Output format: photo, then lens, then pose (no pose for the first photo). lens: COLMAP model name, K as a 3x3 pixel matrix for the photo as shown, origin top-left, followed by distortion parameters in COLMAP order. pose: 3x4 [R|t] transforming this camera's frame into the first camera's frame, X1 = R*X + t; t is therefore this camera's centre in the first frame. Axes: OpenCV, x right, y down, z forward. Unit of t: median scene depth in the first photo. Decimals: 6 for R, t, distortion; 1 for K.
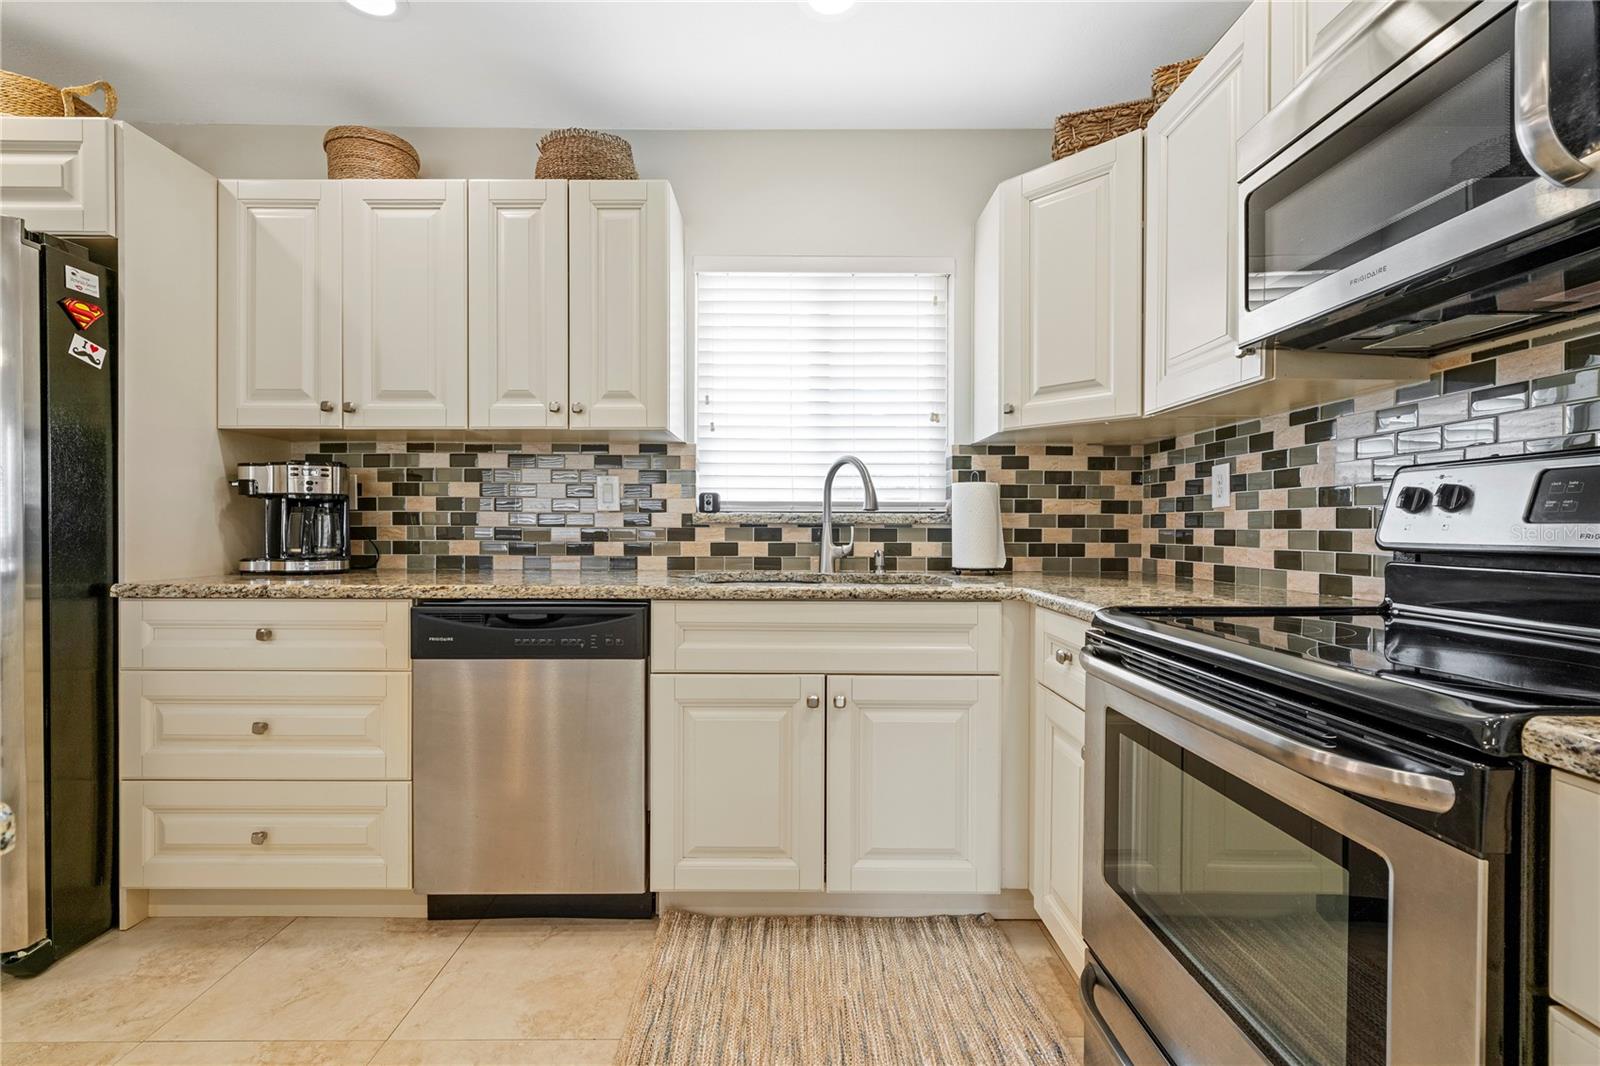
lens RADIAL K [[691.7, 0, 790.7], [0, 691.7, 530.4], [0, 0, 1]] dist [-0.001684, -0.000046]
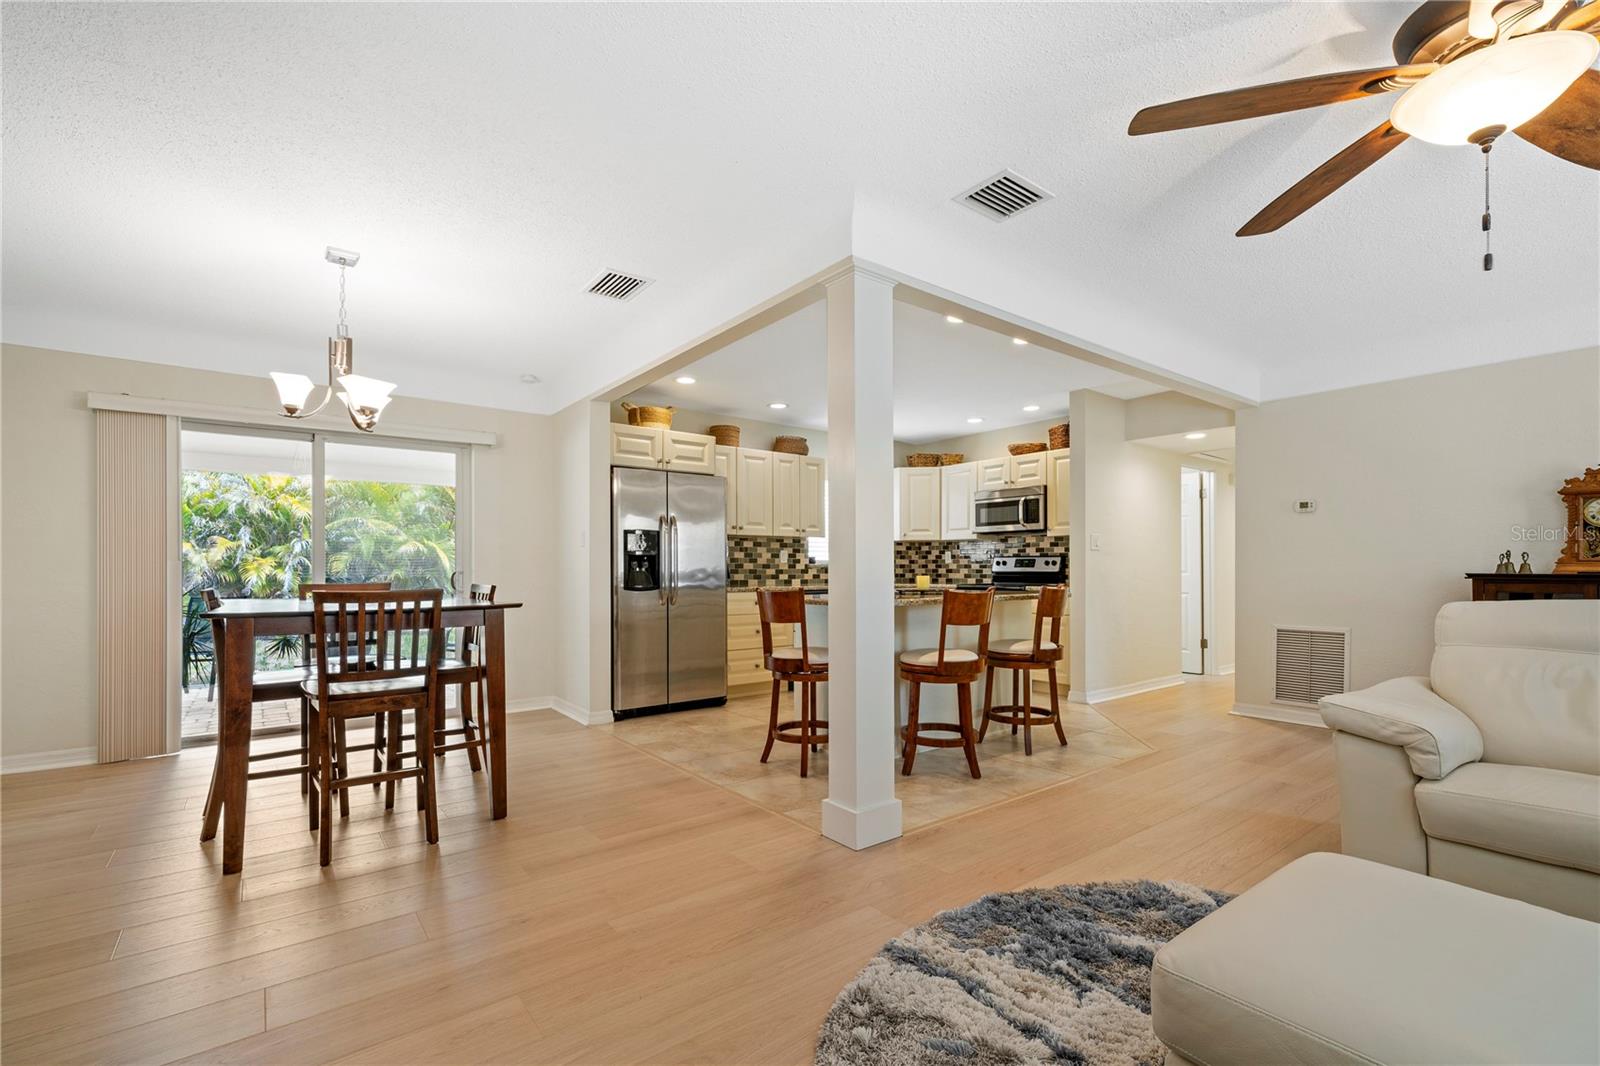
lens RADIAL K [[702.6, 0, 805.3], [0, 702.6, 566.3], [0, 0, 1]] dist [-0.000450, -0.000043]
pose [[0.793126, -0.001756, 0.609055, -2.160818], [0.005980, 0.999970, -0.004904, -0.000766], [-0.609028, 0.007532, 0.793113, -1.450504]]
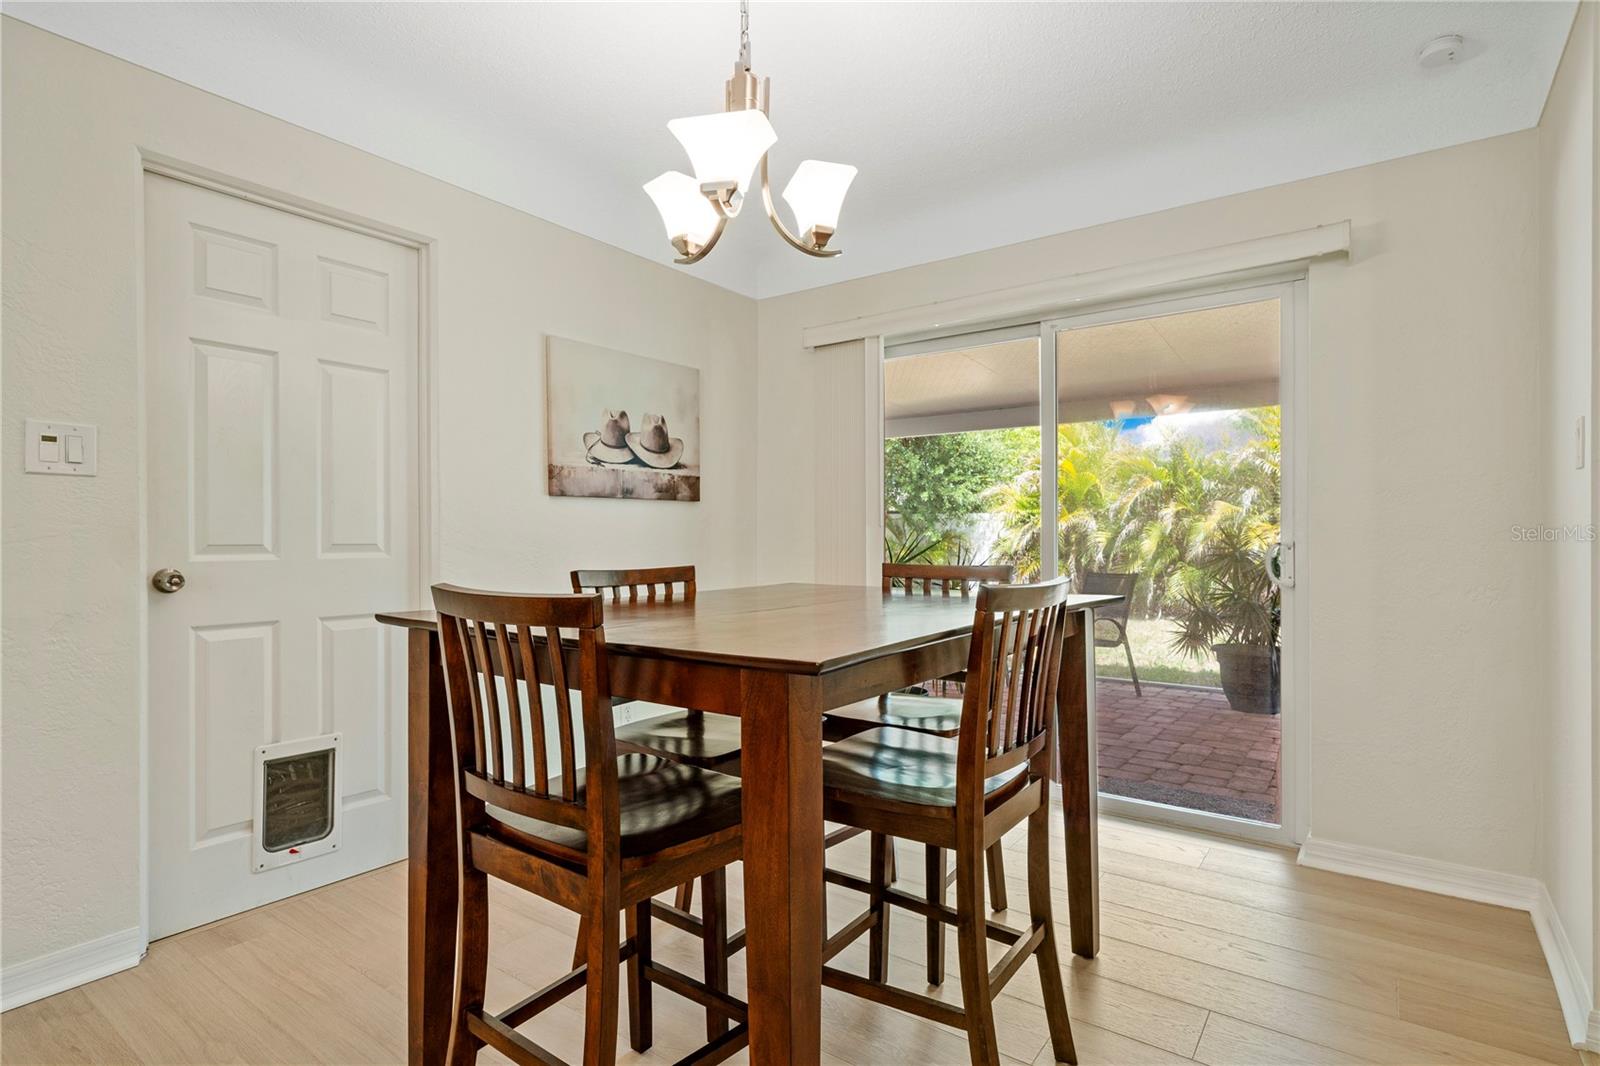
lens RADIAL K [[802.0, 0, 804.6], [0, 802.0, 548.2], [0, 0, 1]] dist [0.002009, -0.000128]
pose [[0.807182, 0.004796, -0.590284, -1.495339], [-0.000400, 0.999971, 0.007578, -0.002967], [0.590303, -0.005881, 0.807160, -0.336825]]
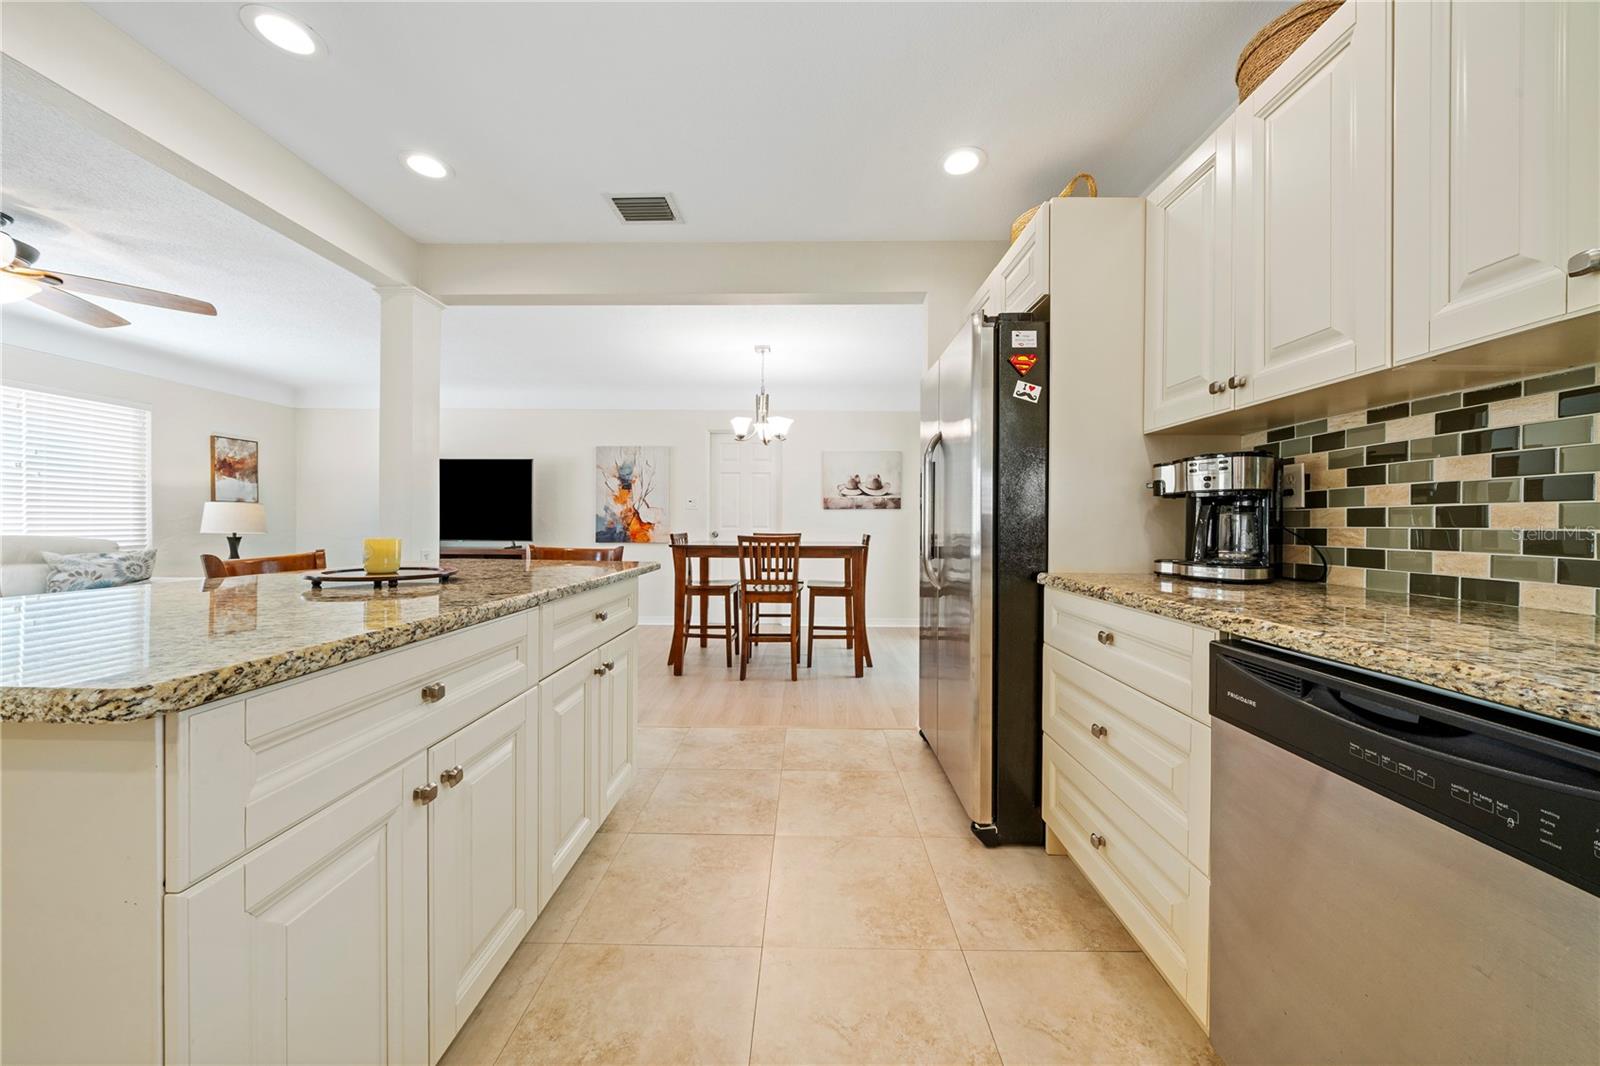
lens RADIAL K [[551.5, 0, 802.9], [0, 551.5, 529.4], [0, 0, 1]] dist [-0.005006, -0.000058]
pose [[-0.018091, 0.006843, -0.999813, 0.019996], [-0.010902, 0.999916, 0.007041, -0.002799], [0.999777, 0.011028, -0.018015, 0.490708]]
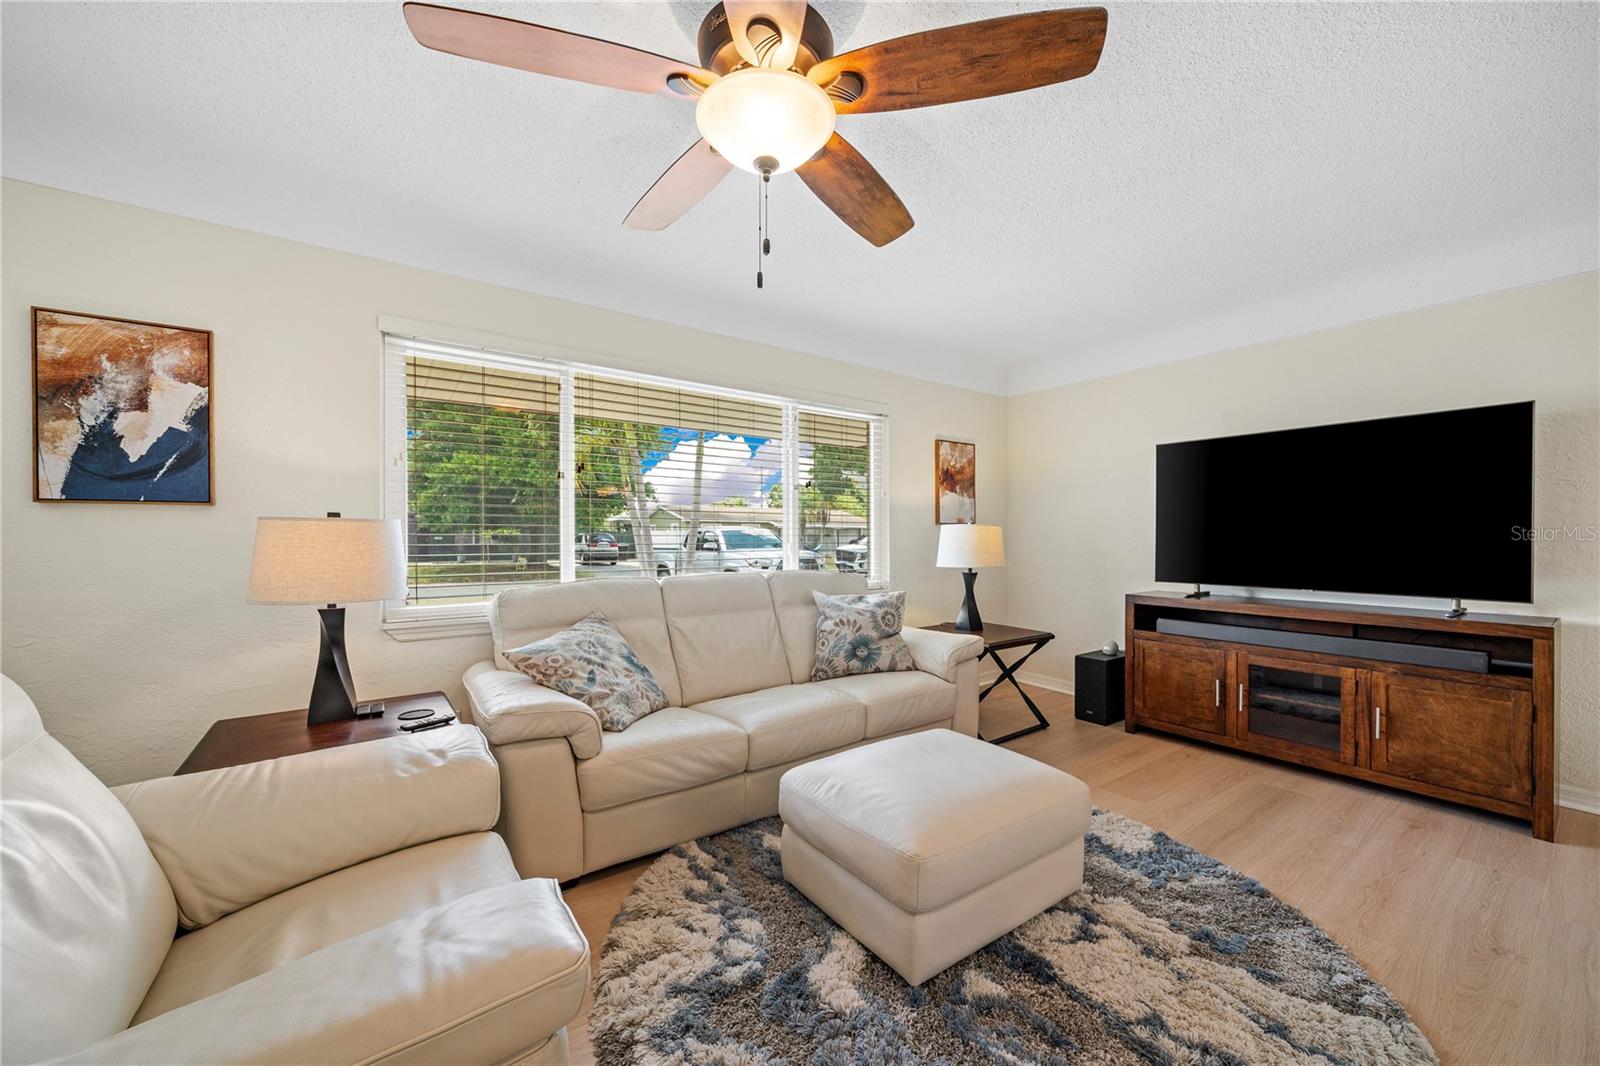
lens RADIAL K [[596.0, 0, 801.6], [0, 596.0, 539.8], [0, 0, 1]] dist [-0.002447, -0.000115]
pose [[-0.815536, 0.000699, -0.578706, -0.751171], [-0.004586, 0.999960, 0.007669, -0.037281], [0.578688, 0.008908, -0.815500, -0.710858]]
